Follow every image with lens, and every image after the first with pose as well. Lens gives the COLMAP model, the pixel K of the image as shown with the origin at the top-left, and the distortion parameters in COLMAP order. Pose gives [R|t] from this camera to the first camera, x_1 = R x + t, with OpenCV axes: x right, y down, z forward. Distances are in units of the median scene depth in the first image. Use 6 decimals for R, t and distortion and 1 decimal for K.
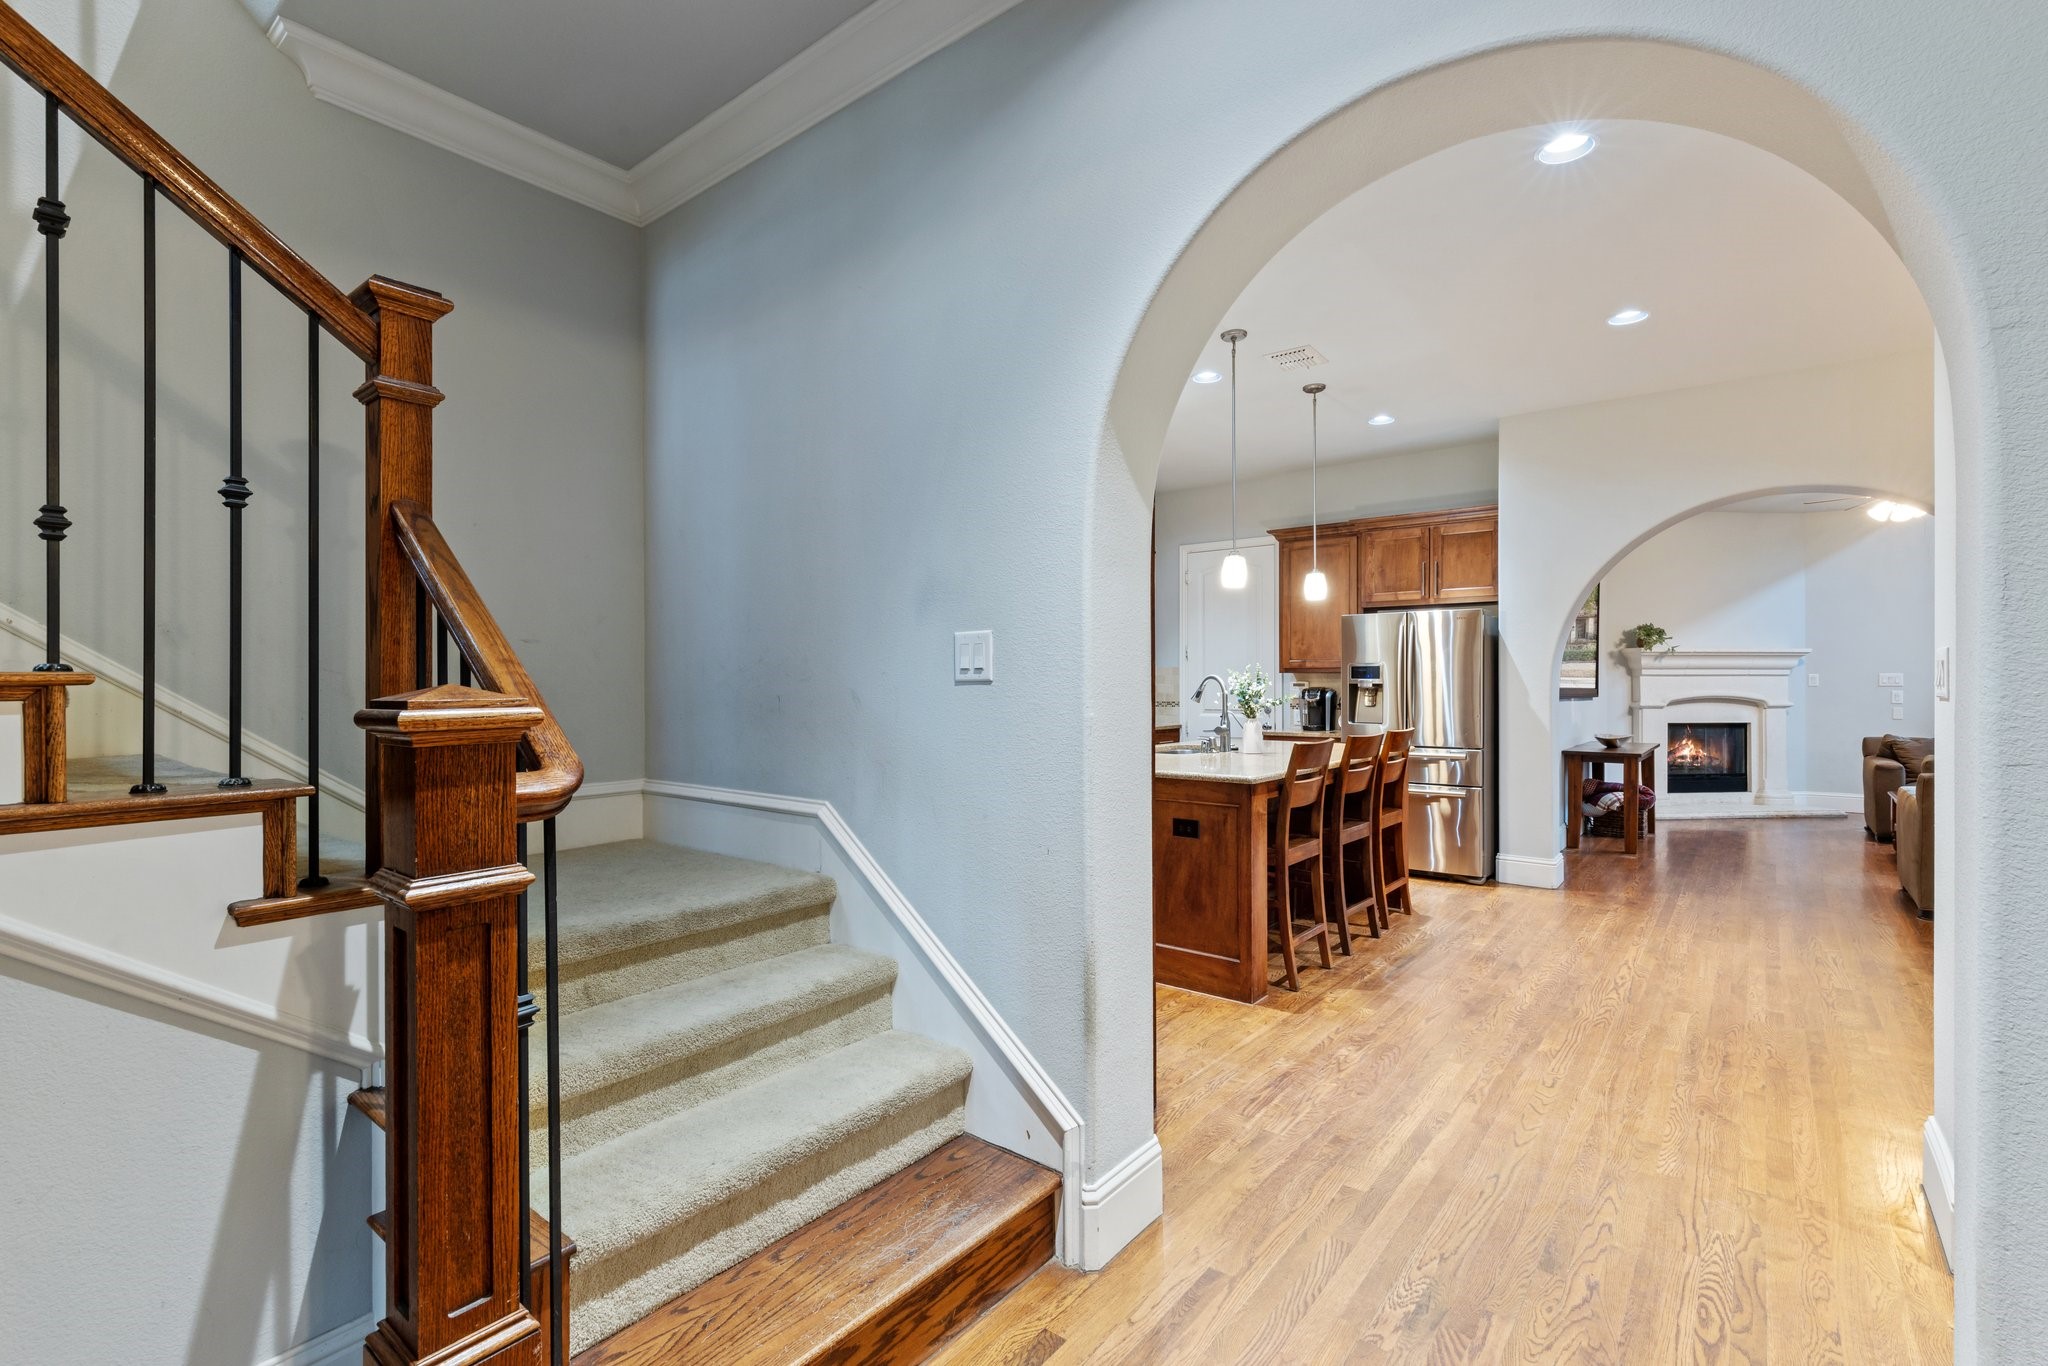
lens RADIAL K [[926.2, 0, 1021.4], [0, 926.2, 680.0], [0, 0, 1]] dist [0.010941, -0.003042]
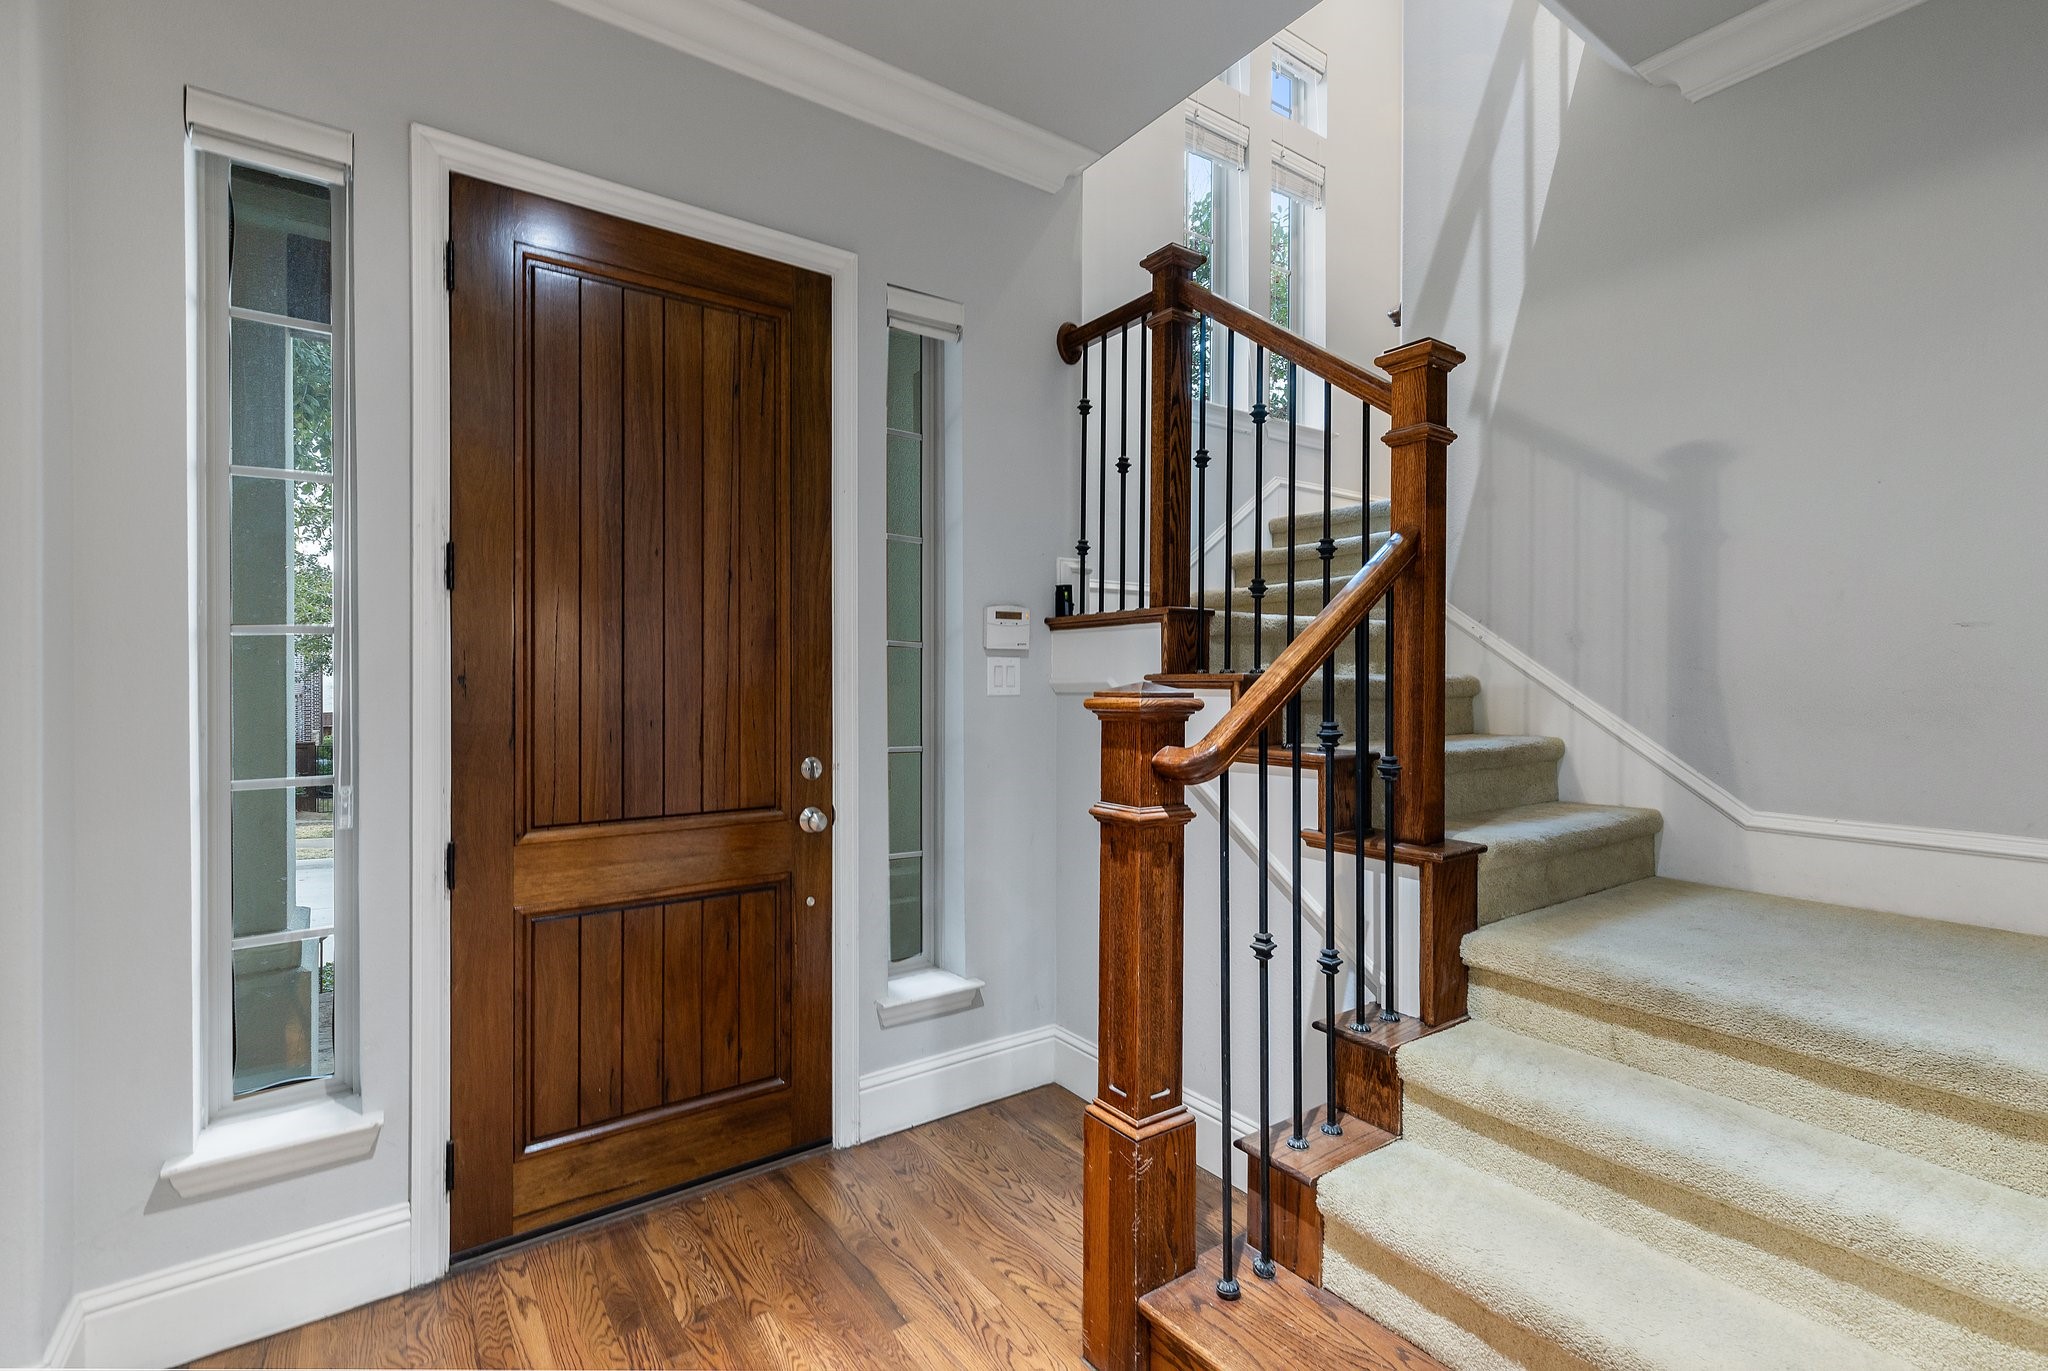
lens RADIAL K [[926.2, 0, 1017.5], [0, 926.2, 676.5], [0, 0, 1]] dist [0.010941, -0.003042]
pose [[-0.276713, 0.001404, -0.960952, 0.497934], [-0.000229, 0.999999, 0.001527, -0.003448], [0.960953, 0.000643, -0.276712, 0.691442]]
